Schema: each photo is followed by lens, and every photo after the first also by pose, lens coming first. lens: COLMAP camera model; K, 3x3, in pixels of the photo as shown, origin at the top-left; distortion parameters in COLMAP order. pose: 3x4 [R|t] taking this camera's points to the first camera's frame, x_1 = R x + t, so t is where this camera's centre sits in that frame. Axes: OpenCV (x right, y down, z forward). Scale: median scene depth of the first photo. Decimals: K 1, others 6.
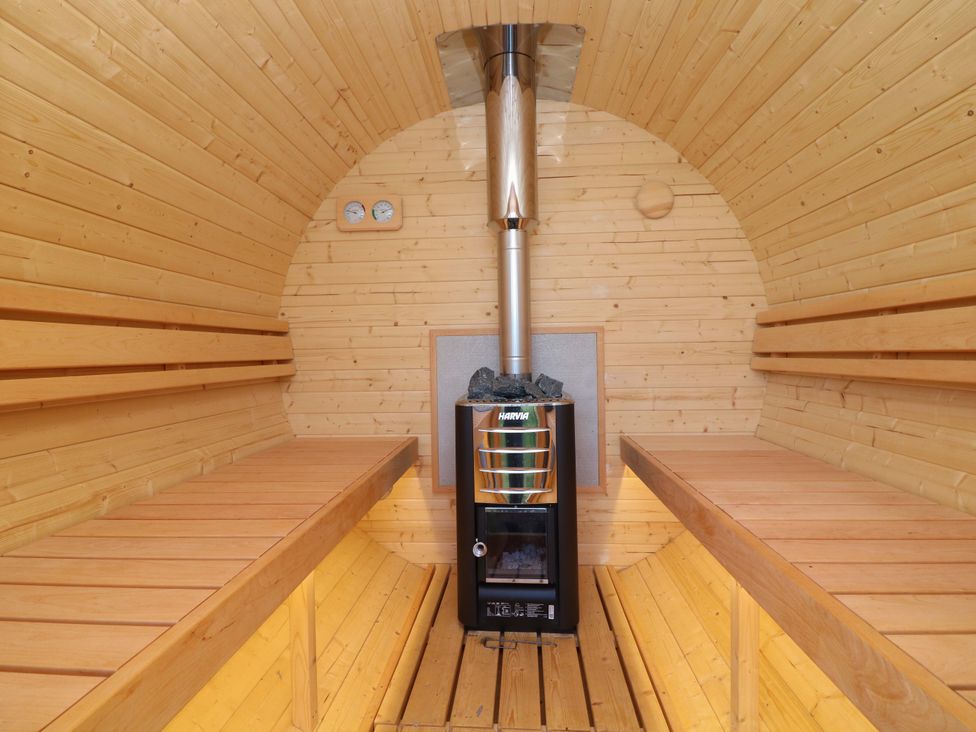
lens RADIAL K [[492.2, 0, 474.7], [0, 492.2, 367.3], [0, 0, 1]] dist [-0.011537, -0.000279]
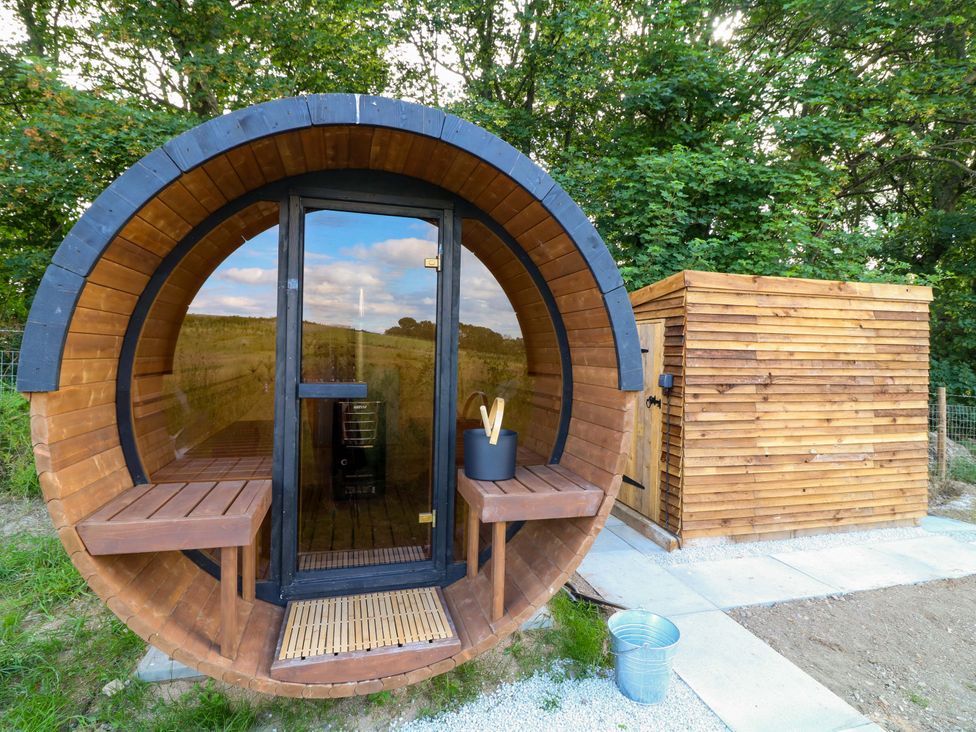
lens RADIAL K [[506.4, 0, 488.1], [0, 506.4, 360.6], [0, 0, 1]] dist [0.000809, -0.000375]
pose [[0.936491, 0.033767, 0.349063, -0.174741], [-0.027791, 0.999369, -0.022114, -0.075295], [-0.349589, 0.011009, 0.936838, -1.290757]]
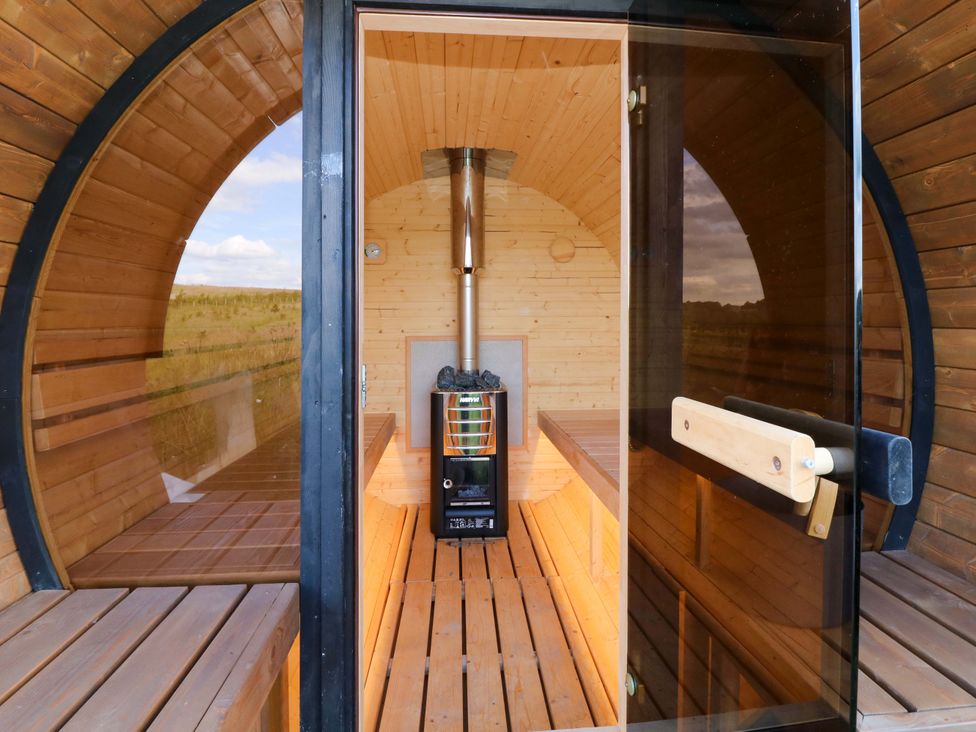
lens RADIAL K [[506.4, 0, 488.1], [0, 506.4, 360.6], [0, 0, 1]] dist [0.000809, -0.000375]
pose [[0.986203, 0.003673, 0.165502, -0.107611], [-0.011215, 0.998939, 0.044659, -0.082144], [-0.165162, -0.045899, 0.985198, -0.494877]]
